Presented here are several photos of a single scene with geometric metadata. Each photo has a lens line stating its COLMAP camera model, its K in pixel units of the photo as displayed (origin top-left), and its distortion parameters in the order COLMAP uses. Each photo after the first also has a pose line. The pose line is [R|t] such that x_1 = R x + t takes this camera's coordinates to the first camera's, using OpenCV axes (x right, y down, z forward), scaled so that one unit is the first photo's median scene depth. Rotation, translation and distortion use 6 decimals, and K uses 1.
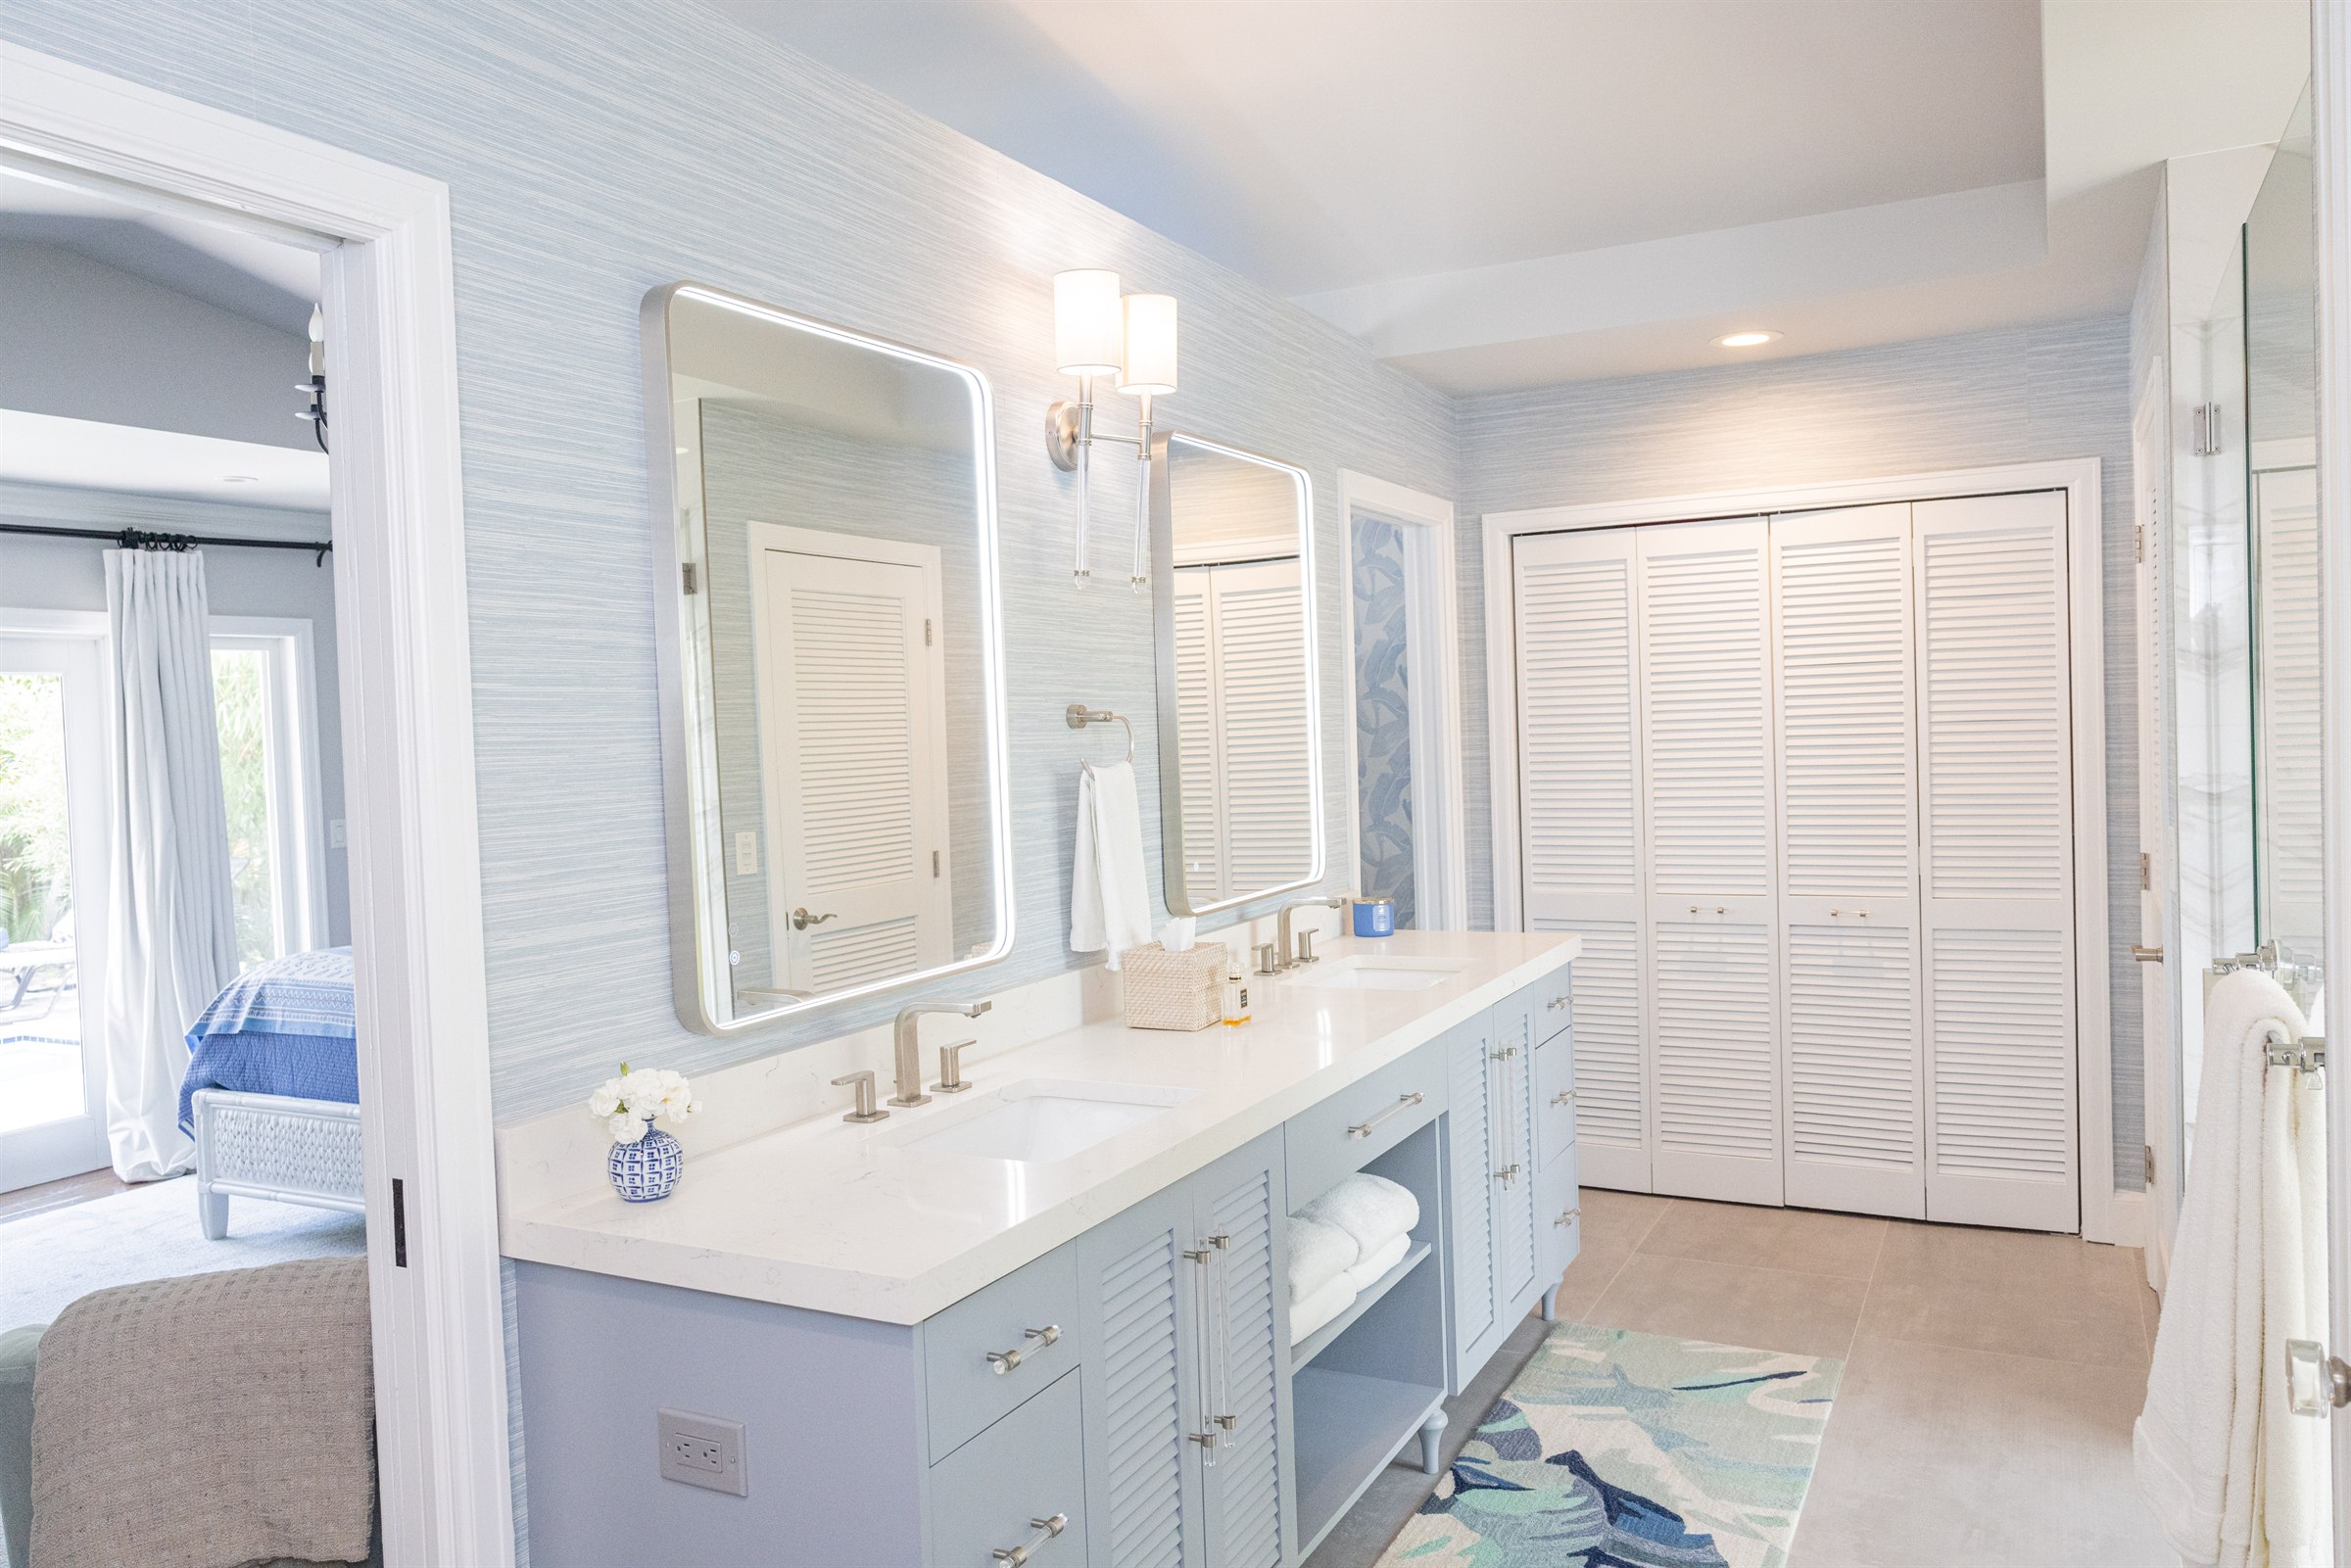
lens RADIAL K [[1659.5, 0, 1175.5], [0, 1659.5, 784.0], [0, 0, 1]] dist [-0.022382, 0.005183]
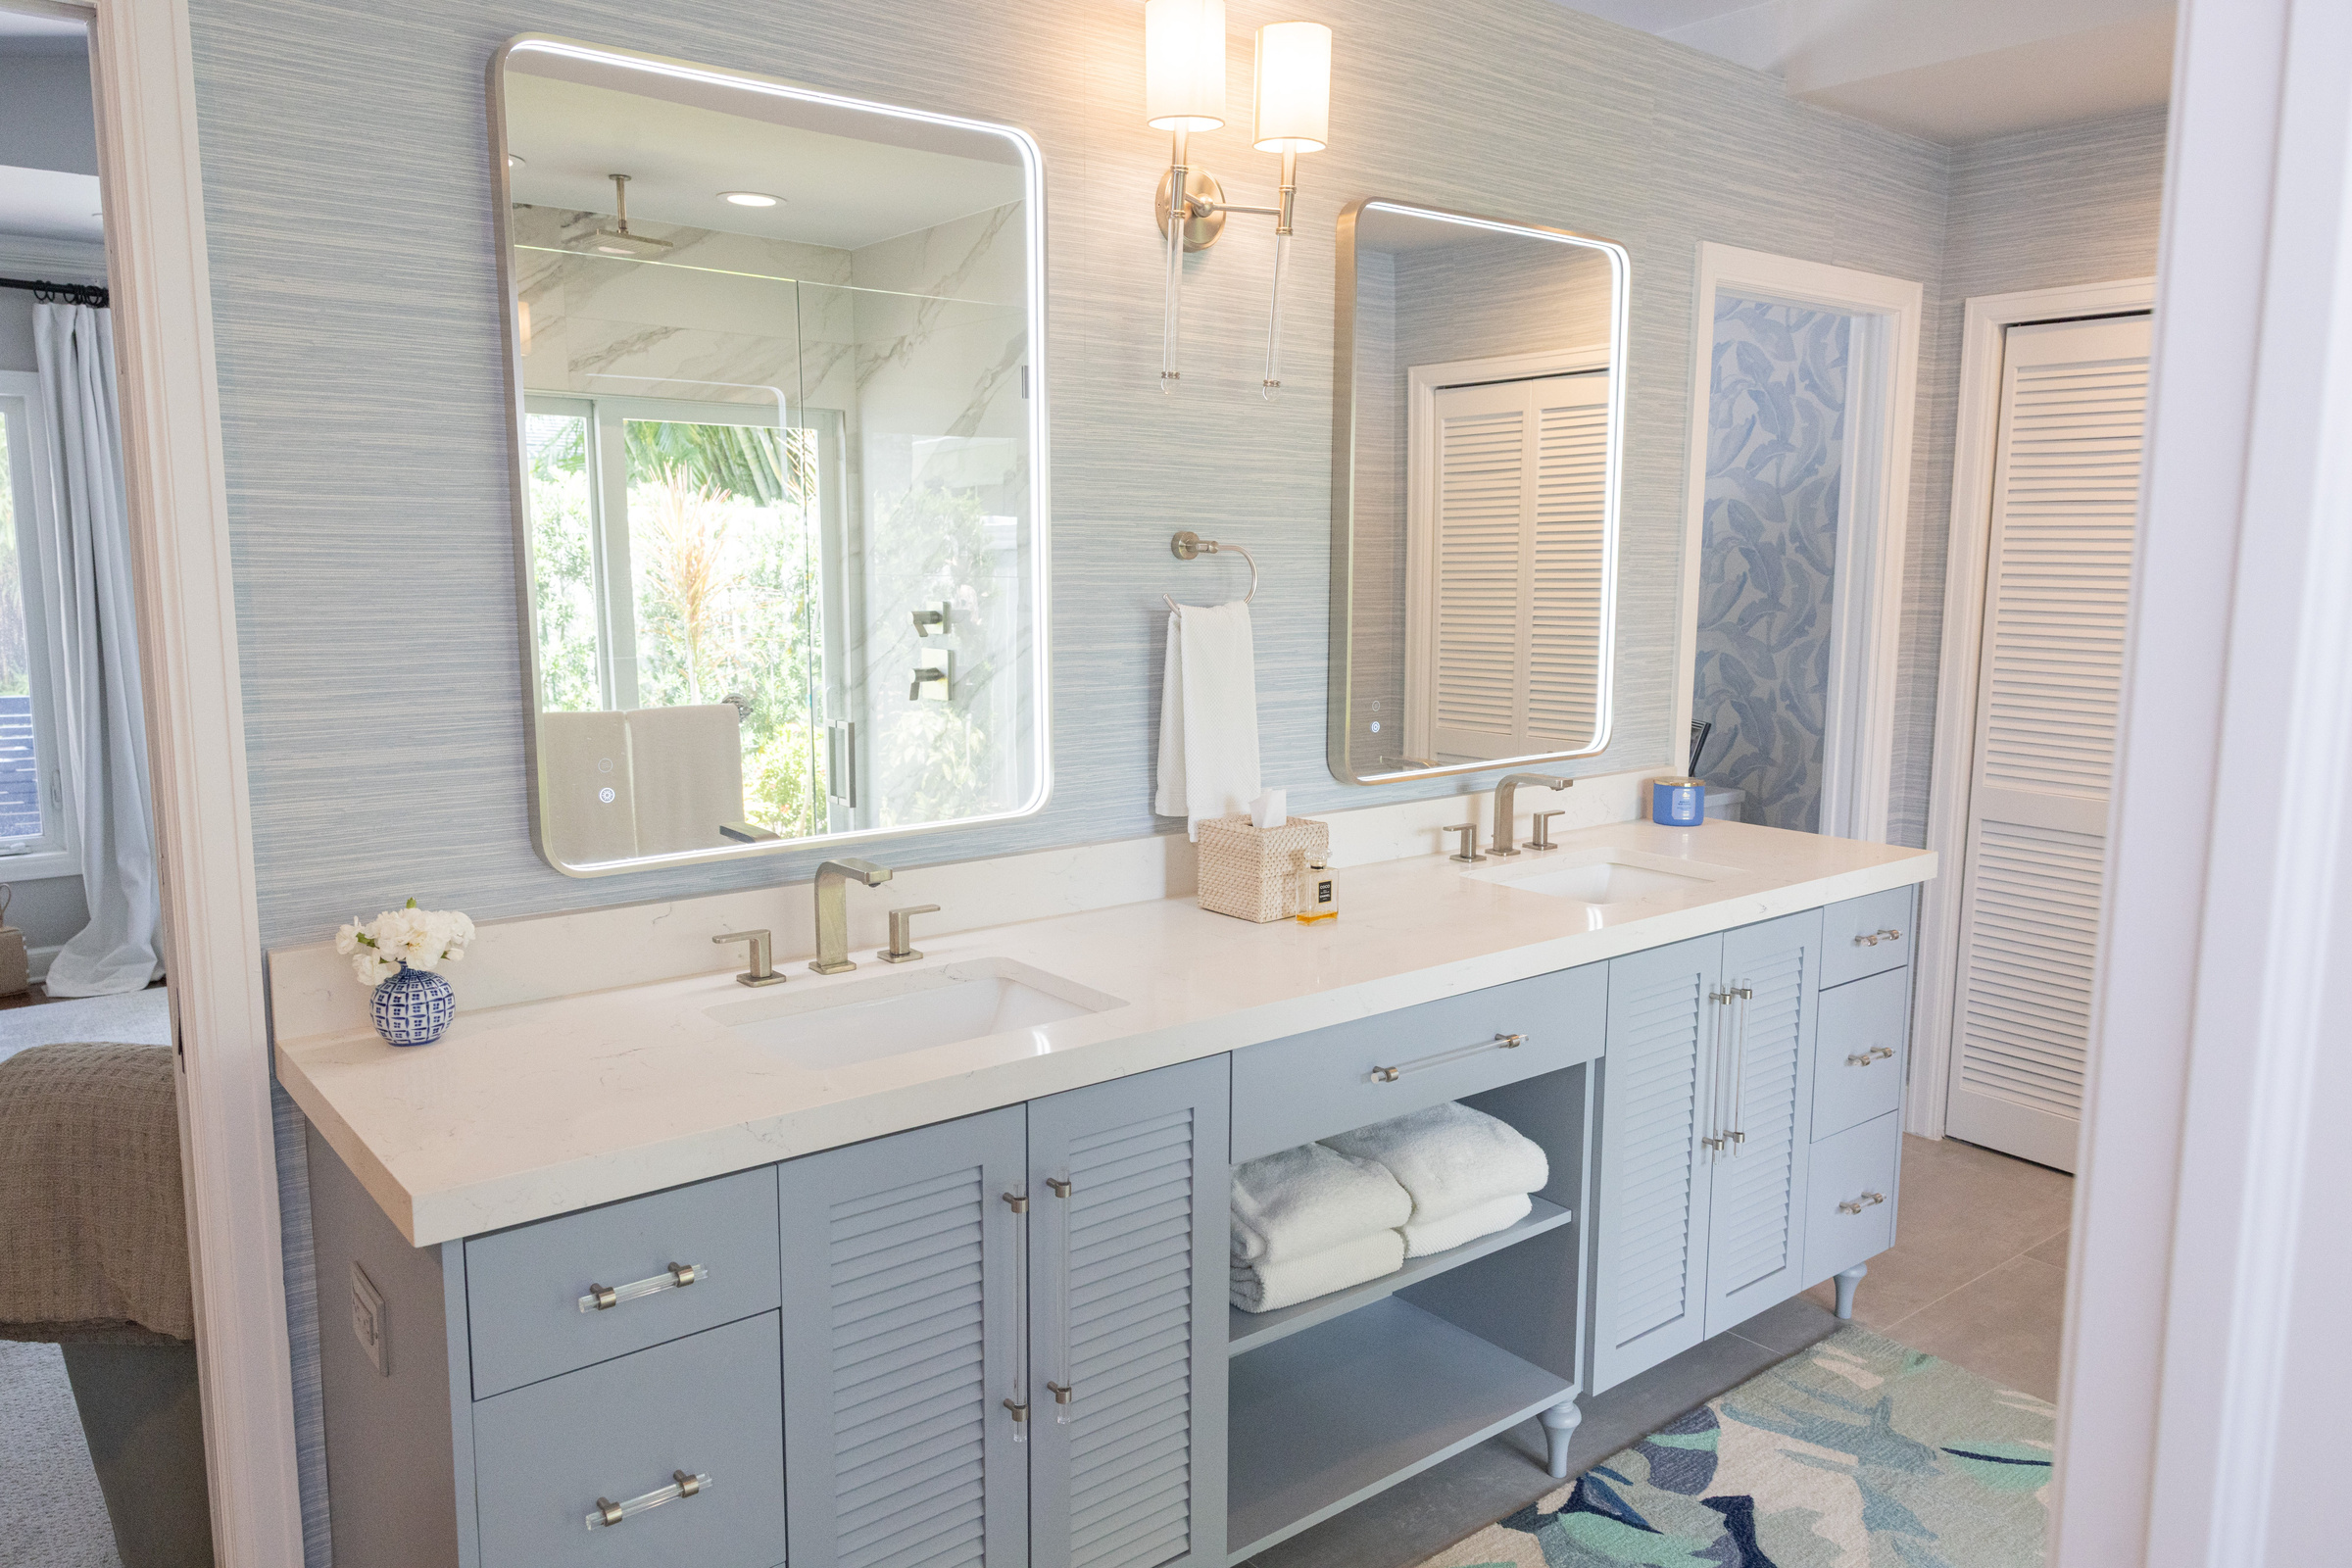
lens RADIAL K [[1637.9, 0, 1176.0], [0, 1637.9, 784.0], [0, 0, 1]] dist [0.010911, -0.002511]
pose [[0.914451, 0.097964, -0.392661, 0.286187], [-0.051878, 0.990630, 0.126333, -0.025441], [0.401358, -0.095155, 0.910965, 0.213212]]
